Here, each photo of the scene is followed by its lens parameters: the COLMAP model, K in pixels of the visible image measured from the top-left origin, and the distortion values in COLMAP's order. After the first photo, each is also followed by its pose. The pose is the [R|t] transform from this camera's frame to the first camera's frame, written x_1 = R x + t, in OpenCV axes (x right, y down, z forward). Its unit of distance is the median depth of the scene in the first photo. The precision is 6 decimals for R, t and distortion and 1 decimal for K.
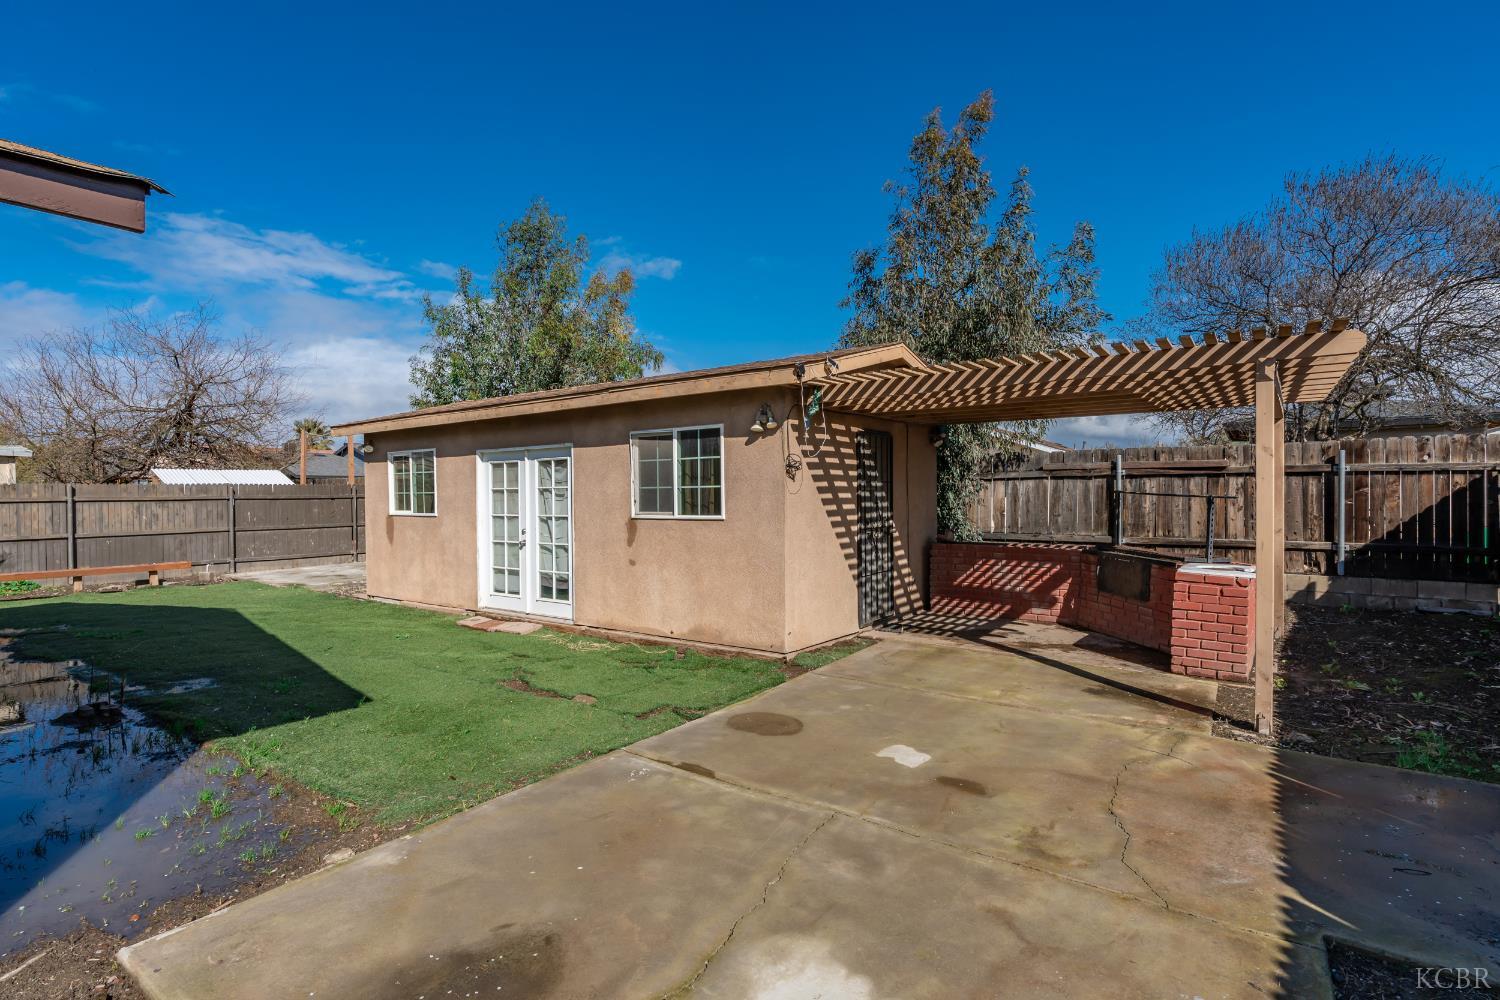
lens RADIAL K [[725.4, 0, 749.8], [0, 725.4, 496.4], [0, 0, 1]] dist [-0.002167, -0.000307]
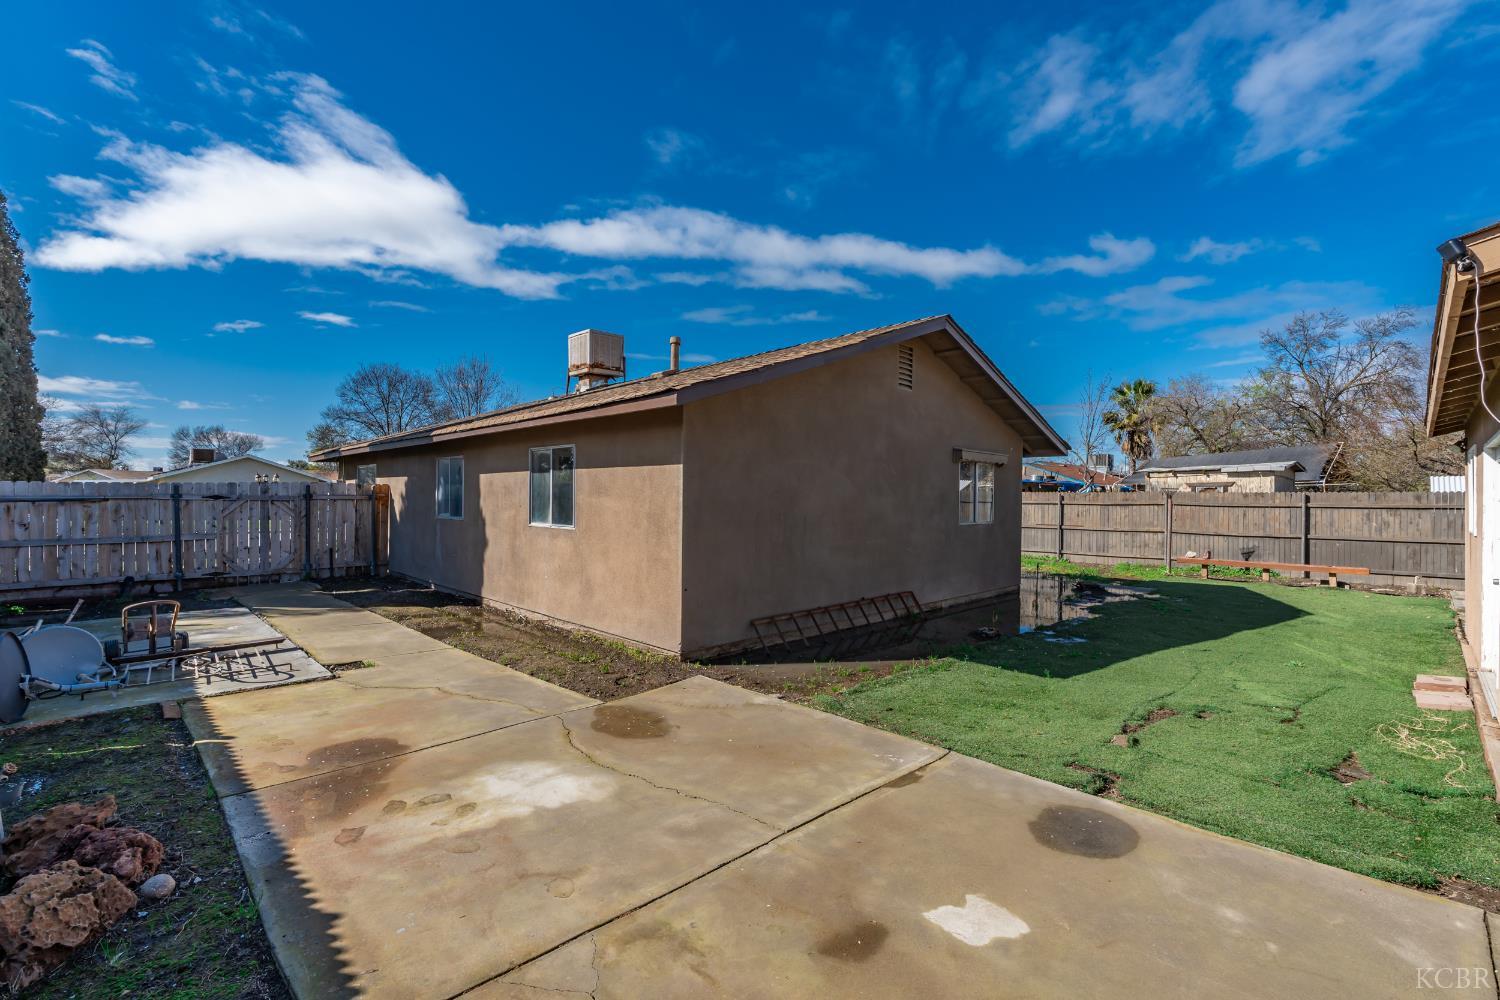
lens RADIAL K [[665.7, 0, 757.1], [0, 665.7, 503.4], [0, 0, 1]] dist [-0.000263, 0.001641]
pose [[-0.172960, 0.012730, -0.984847, 0.758819], [-0.010387, 0.999837, 0.014748, -0.016084], [0.984874, 0.012780, -0.172800, 0.838154]]
